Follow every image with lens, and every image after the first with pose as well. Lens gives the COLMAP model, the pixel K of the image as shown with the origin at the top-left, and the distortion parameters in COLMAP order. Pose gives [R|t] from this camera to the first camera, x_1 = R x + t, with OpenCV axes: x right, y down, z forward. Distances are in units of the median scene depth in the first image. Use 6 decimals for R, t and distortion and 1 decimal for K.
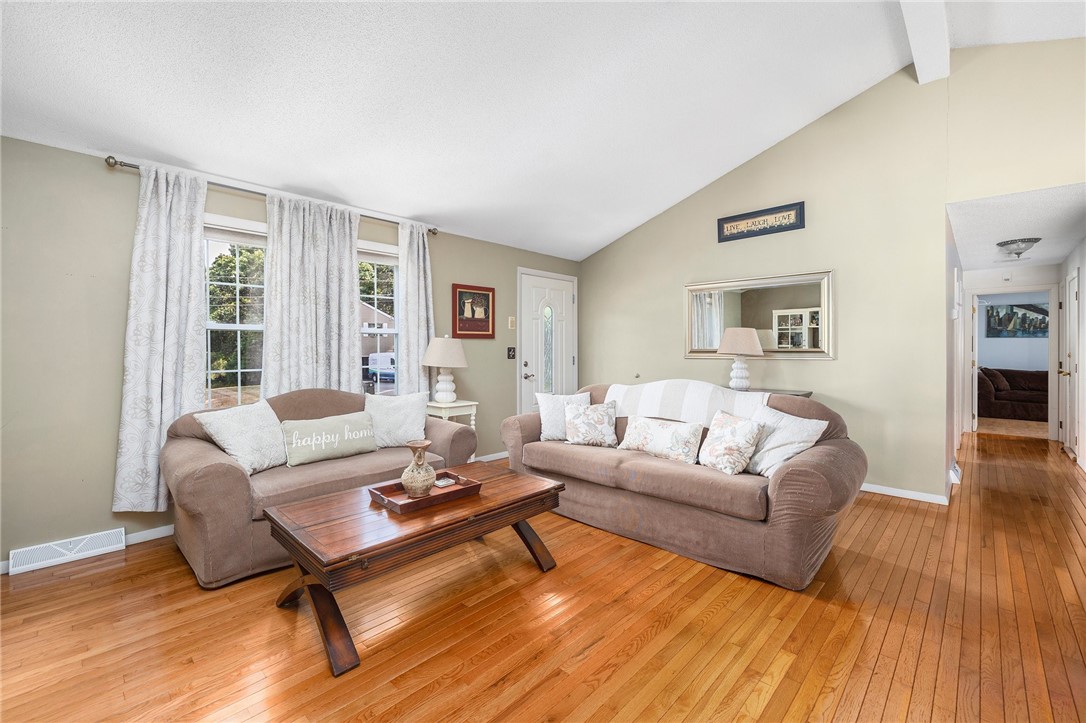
lens RADIAL K [[463.4, 0, 540.0], [0, 463.4, 352.4], [0, 0, 1]] dist [-0.000717, 0.000870]
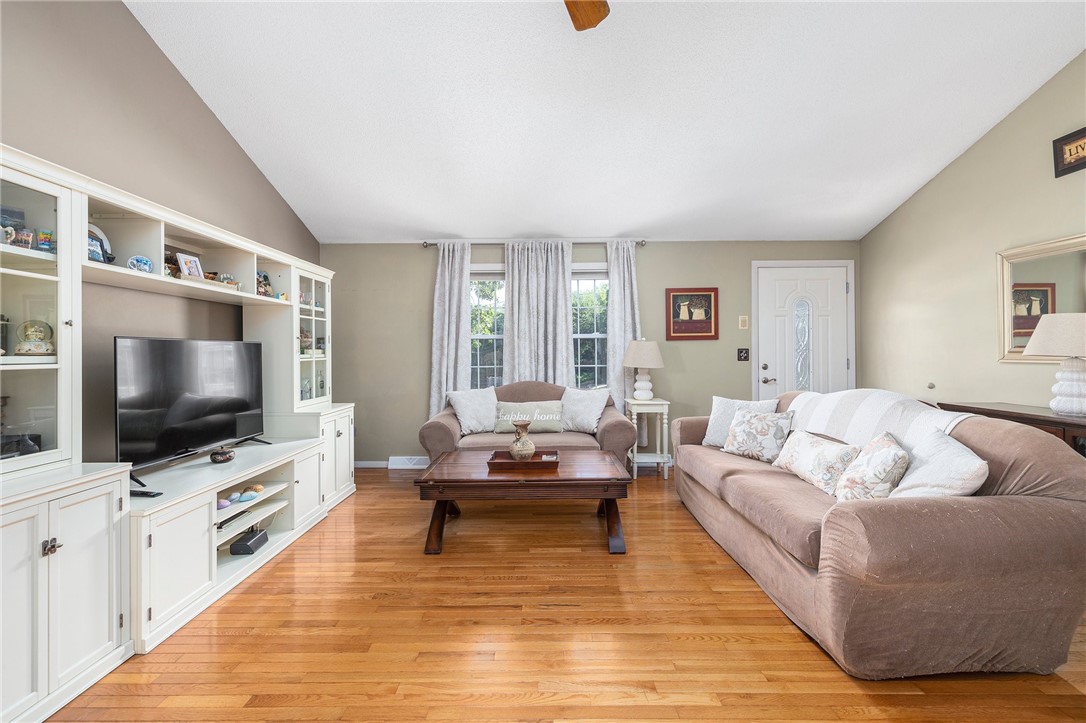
lens RADIAL K [[463.4, 0, 534.7], [0, 463.4, 355.3], [0, 0, 1]] dist [-0.000717, 0.000870]
pose [[0.685006, 0.000938, -0.728537, 0.414364], [0.000903, 0.999997, 0.002138, 0.000332], [0.728537, -0.002122, 0.685003, 0.069525]]
